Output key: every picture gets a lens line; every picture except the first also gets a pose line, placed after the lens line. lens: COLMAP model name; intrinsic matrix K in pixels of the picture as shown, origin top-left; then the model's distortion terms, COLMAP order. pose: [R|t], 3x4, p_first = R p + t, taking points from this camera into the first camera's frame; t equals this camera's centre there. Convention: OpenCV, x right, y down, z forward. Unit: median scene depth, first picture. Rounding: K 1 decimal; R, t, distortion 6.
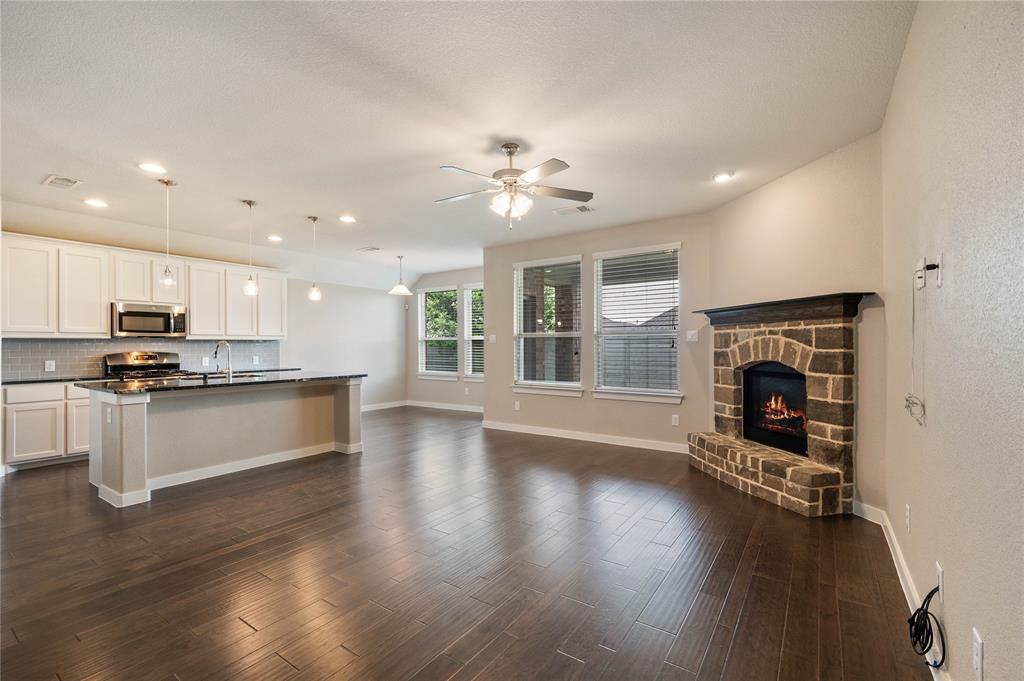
lens RADIAL K [[443.6, 0, 518.6], [0, 443.6, 345.8], [0, 0, 1]] dist [-0.001709, 0.000181]
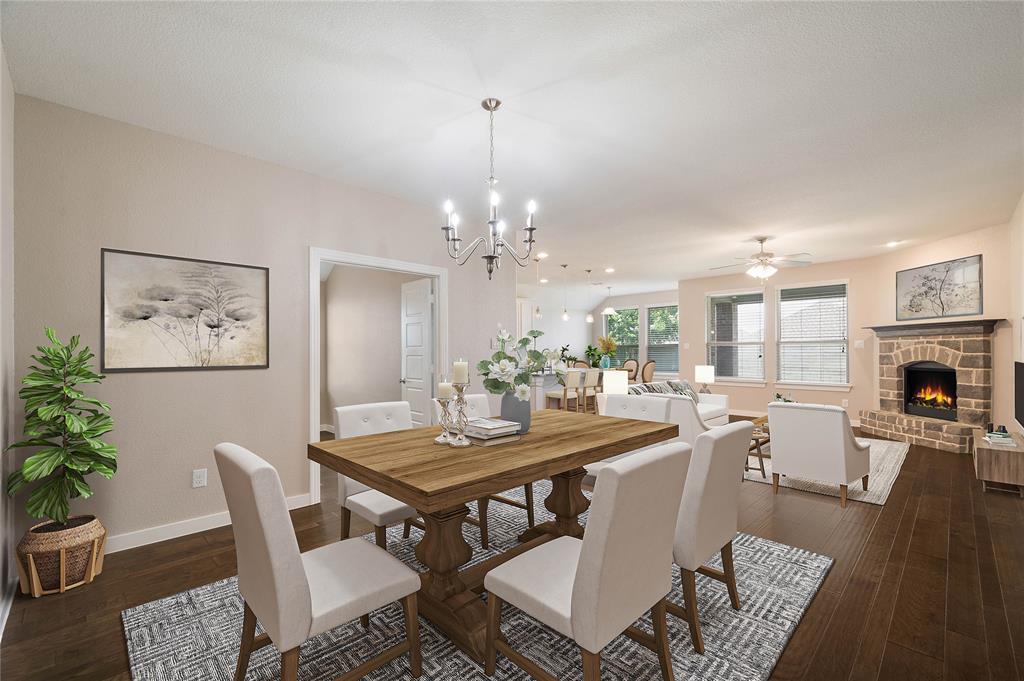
lens RADIAL K [[443.6, 0, 512.2], [0, 443.6, 349.5], [0, 0, 1]] dist [-0.001709, 0.000181]
pose [[0.982069, 0.000814, -0.188522, -0.504297], [-0.001477, 0.999993, -0.003380, 0.001745], [0.188518, 0.003598, 0.982063, -0.705213]]
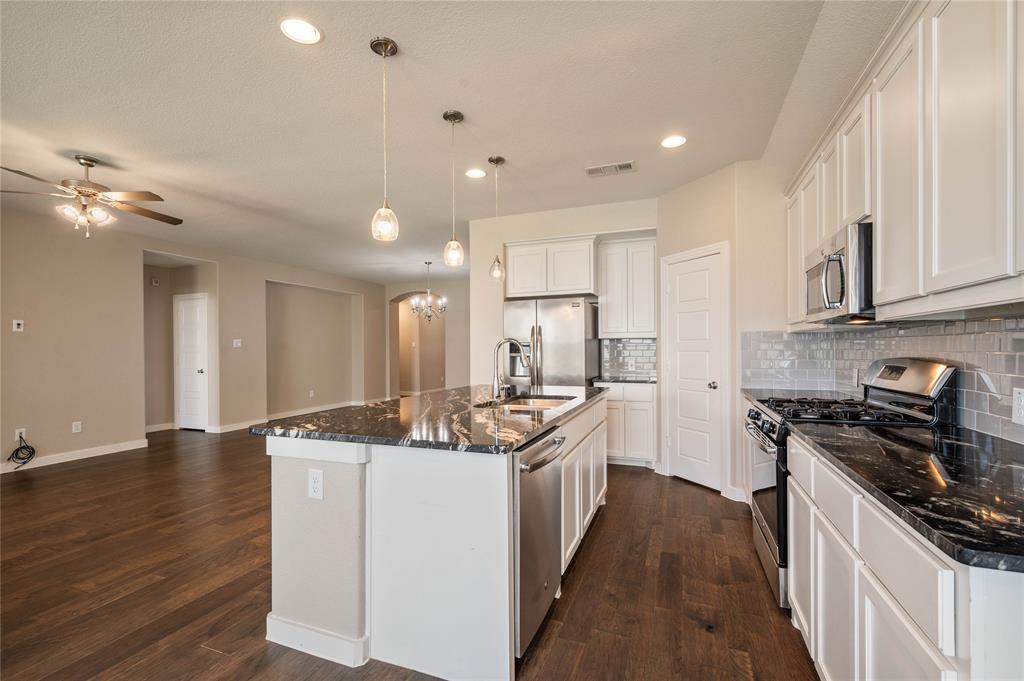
lens RADIAL K [[443.6, 0, 513.3], [0, 443.6, 350.4], [0, 0, 1]] dist [-0.001709, 0.000181]
pose [[-0.972593, 0.012270, -0.232189, -0.559078], [0.011049, 0.999917, 0.006557, 0.002155], [0.232251, 0.003811, -0.972649, 1.687628]]
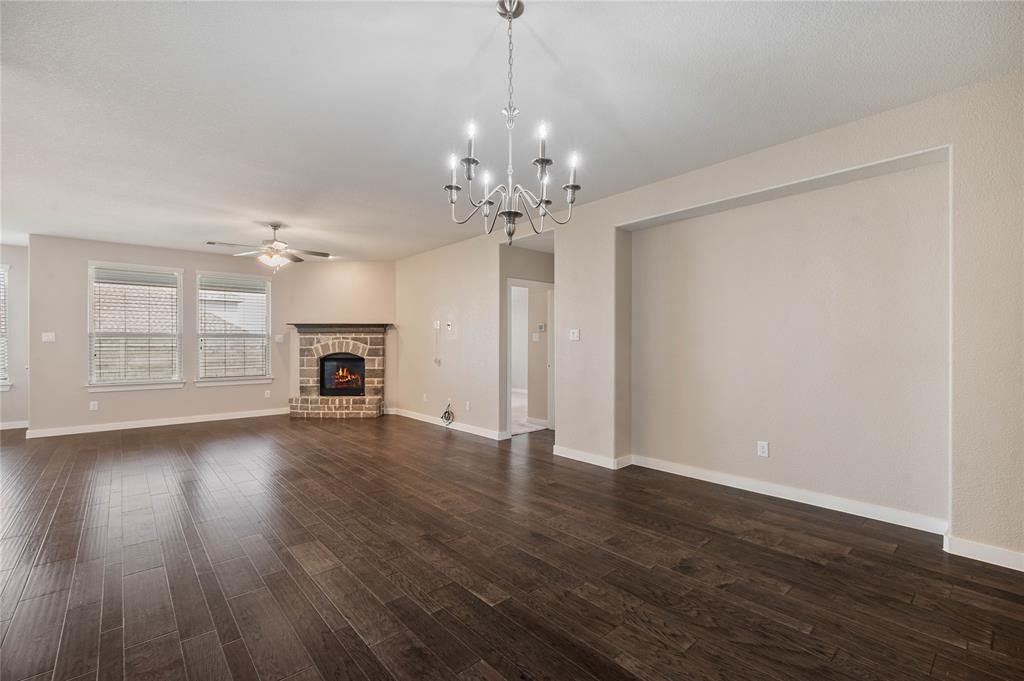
lens RADIAL K [[443.6, 0, 511.3], [0, 443.6, 344.0], [0, 0, 1]] dist [-0.001709, 0.000181]
pose [[0.247960, 0.004216, 0.968761, -1.067431], [0.000975, 0.999989, -0.004602, 0.005583], [-0.968770, 0.002086, 0.247953, -0.208743]]
